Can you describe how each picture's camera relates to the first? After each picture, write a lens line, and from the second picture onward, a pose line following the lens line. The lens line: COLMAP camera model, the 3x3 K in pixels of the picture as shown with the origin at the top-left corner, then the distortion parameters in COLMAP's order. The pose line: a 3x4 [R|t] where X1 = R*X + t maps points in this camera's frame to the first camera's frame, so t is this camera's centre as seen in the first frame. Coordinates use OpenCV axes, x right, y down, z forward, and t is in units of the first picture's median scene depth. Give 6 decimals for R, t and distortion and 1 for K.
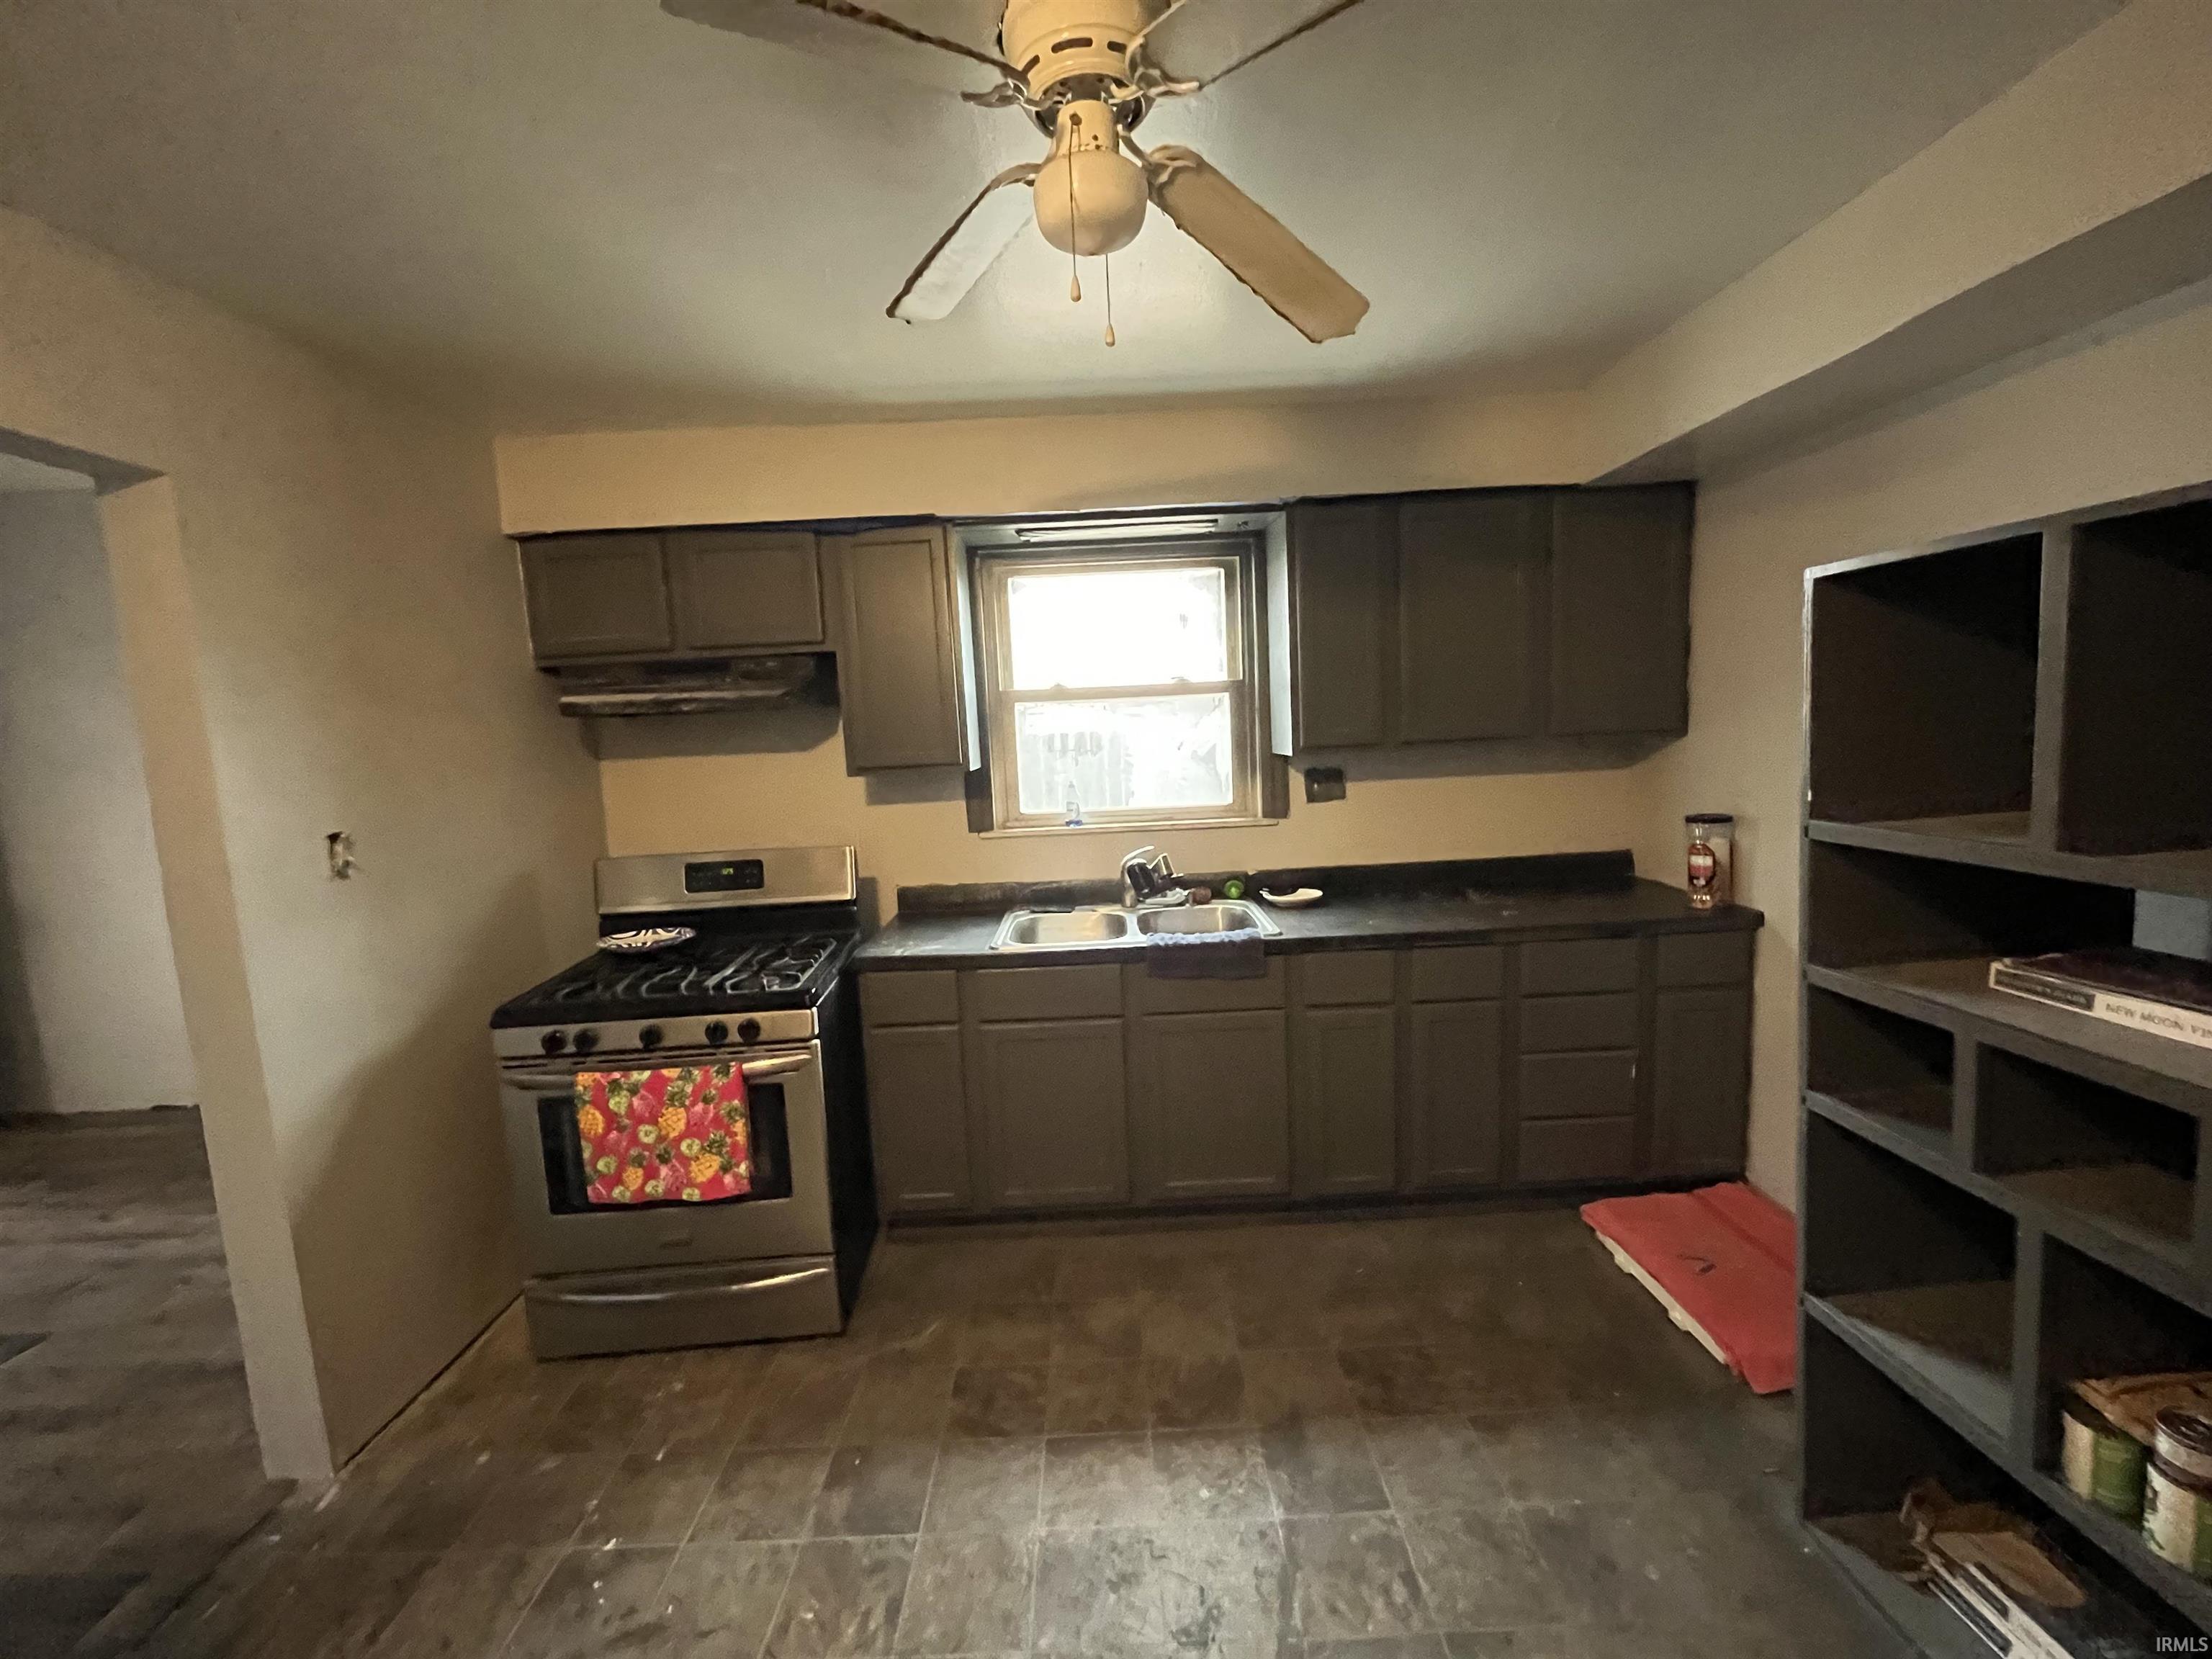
lens RADIAL K [[901.7, 0, 1102.1], [0, 901.7, 827.1], [0, 0, 1]] dist [-0.001359, -0.000009]
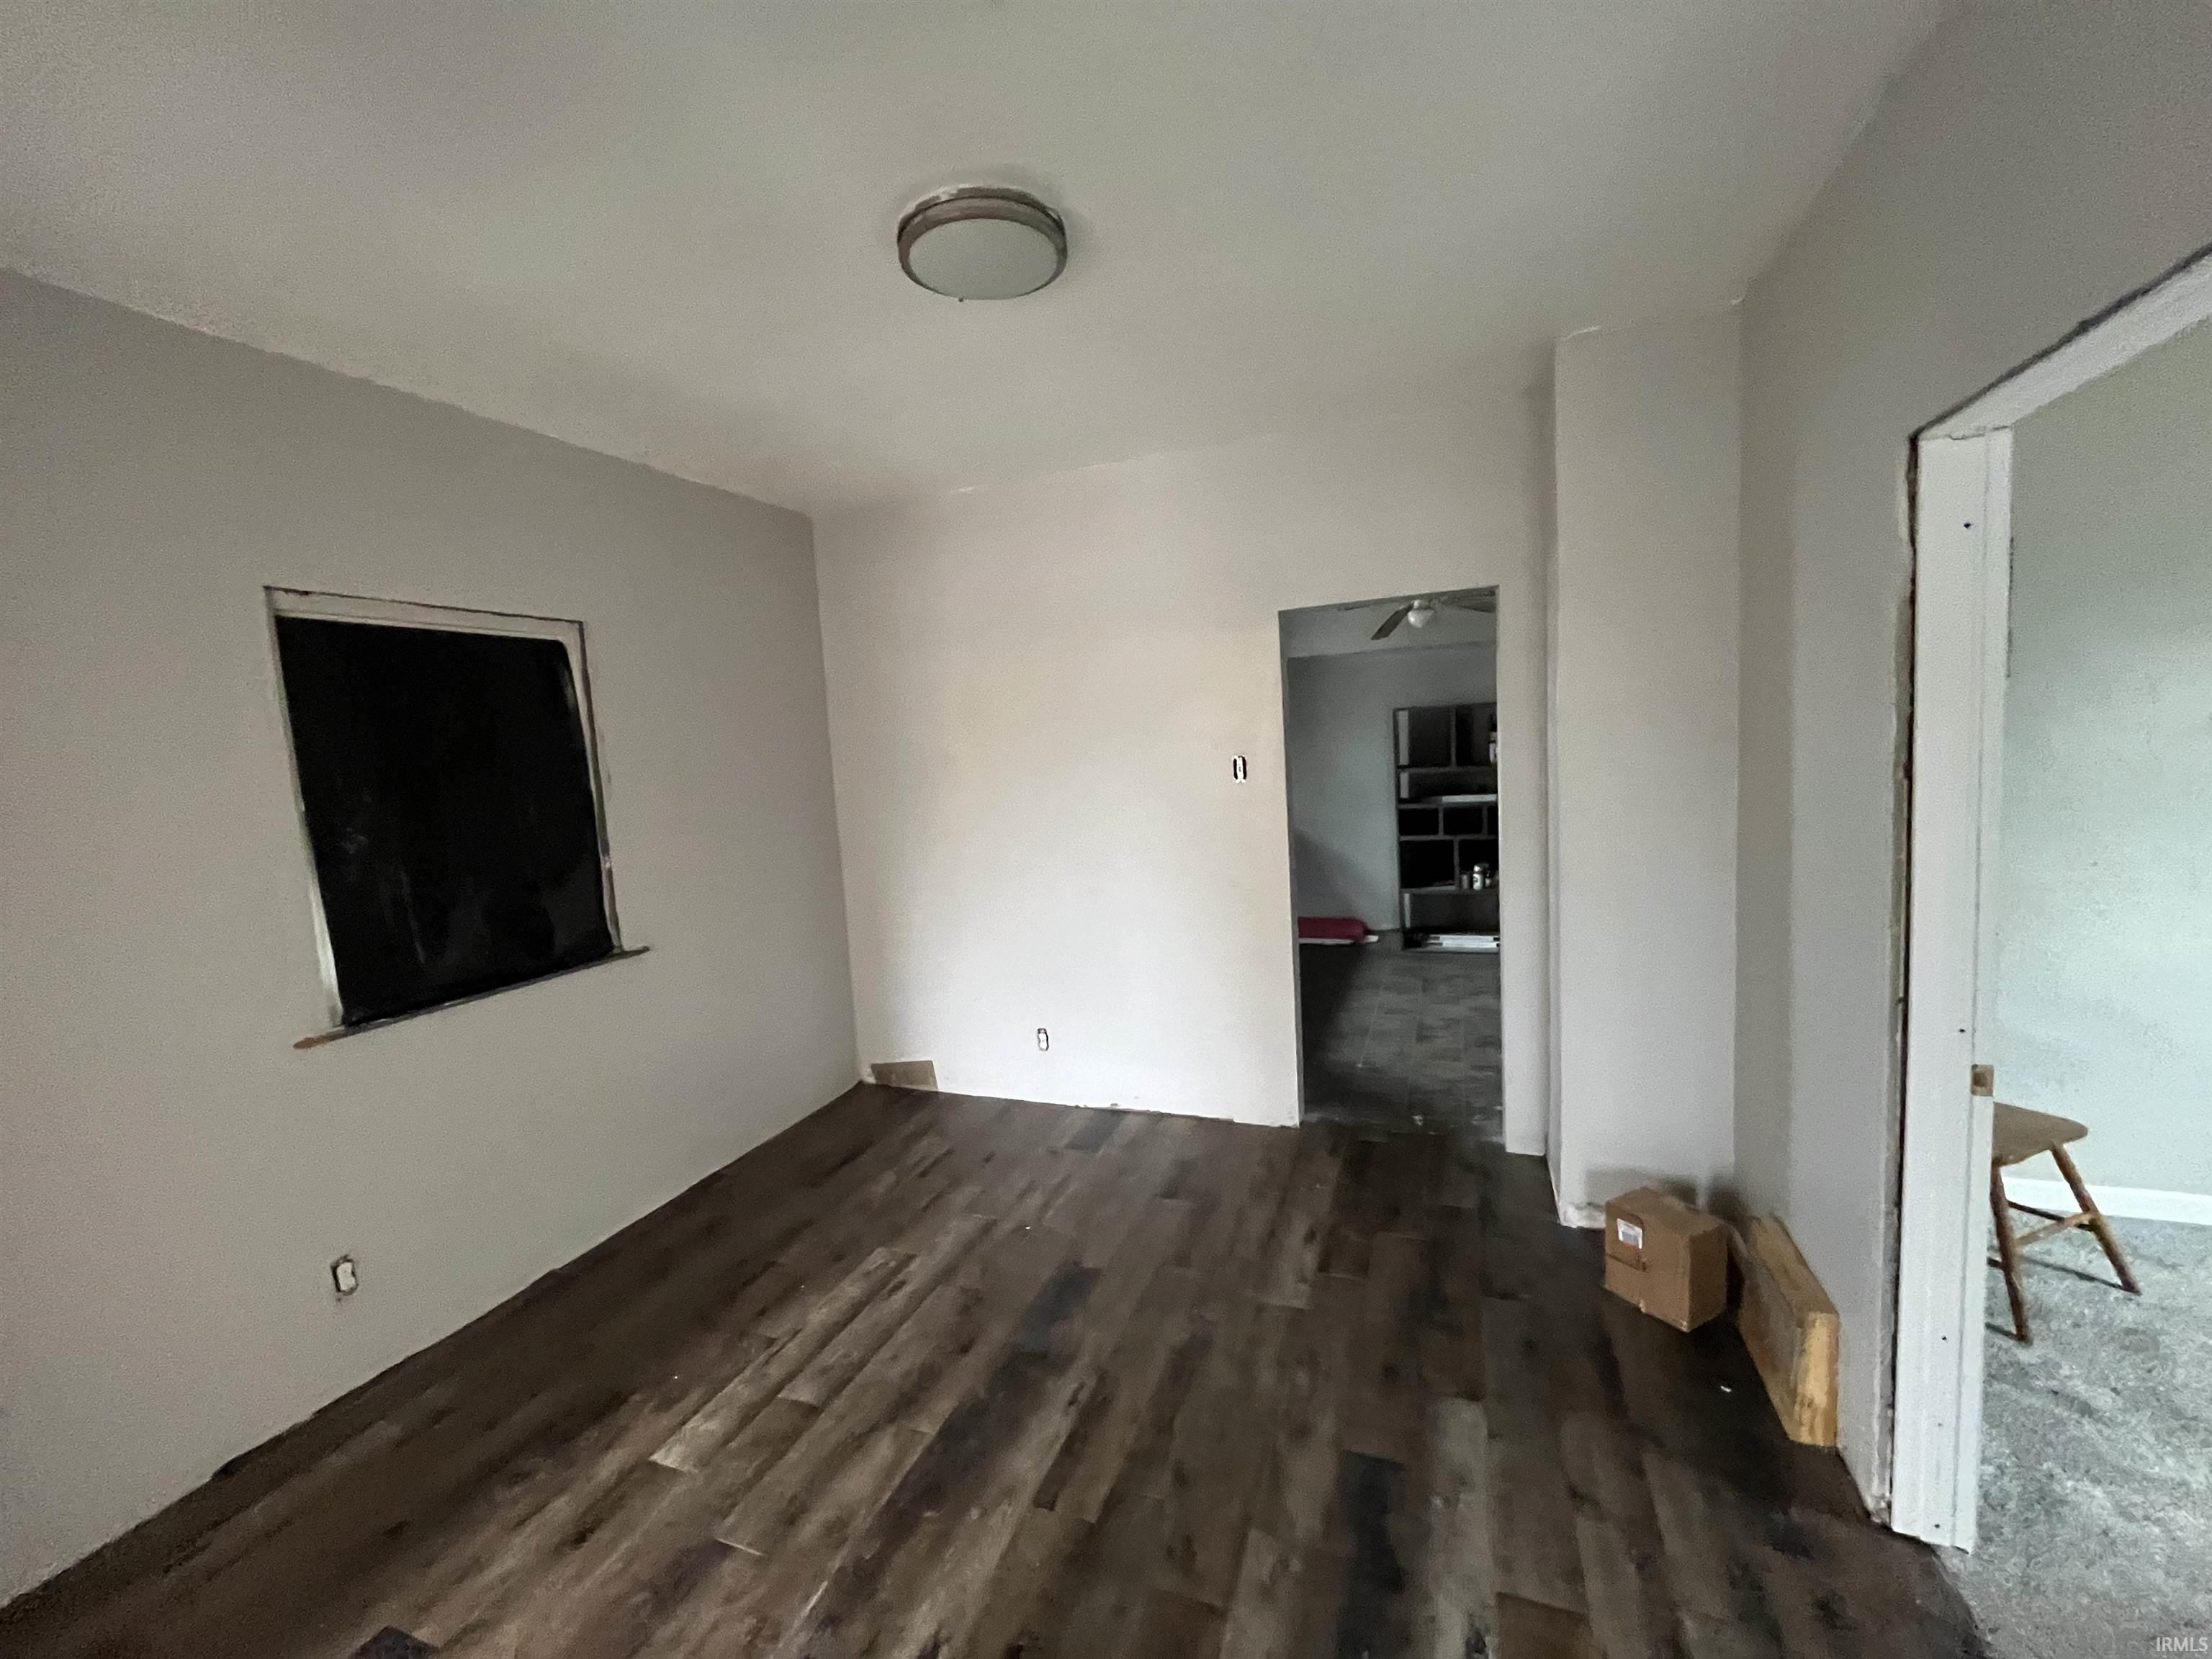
lens RADIAL K [[901.7, 0, 1108.7], [0, 901.7, 829.1], [0, 0, 1]] dist [-0.001359, -0.000009]
pose [[0.352531, -0.067375, 0.933372, -3.240351], [0.132402, 0.990962, 0.021524, -0.001285], [-0.926386, 0.115992, 0.358265, 0.705476]]
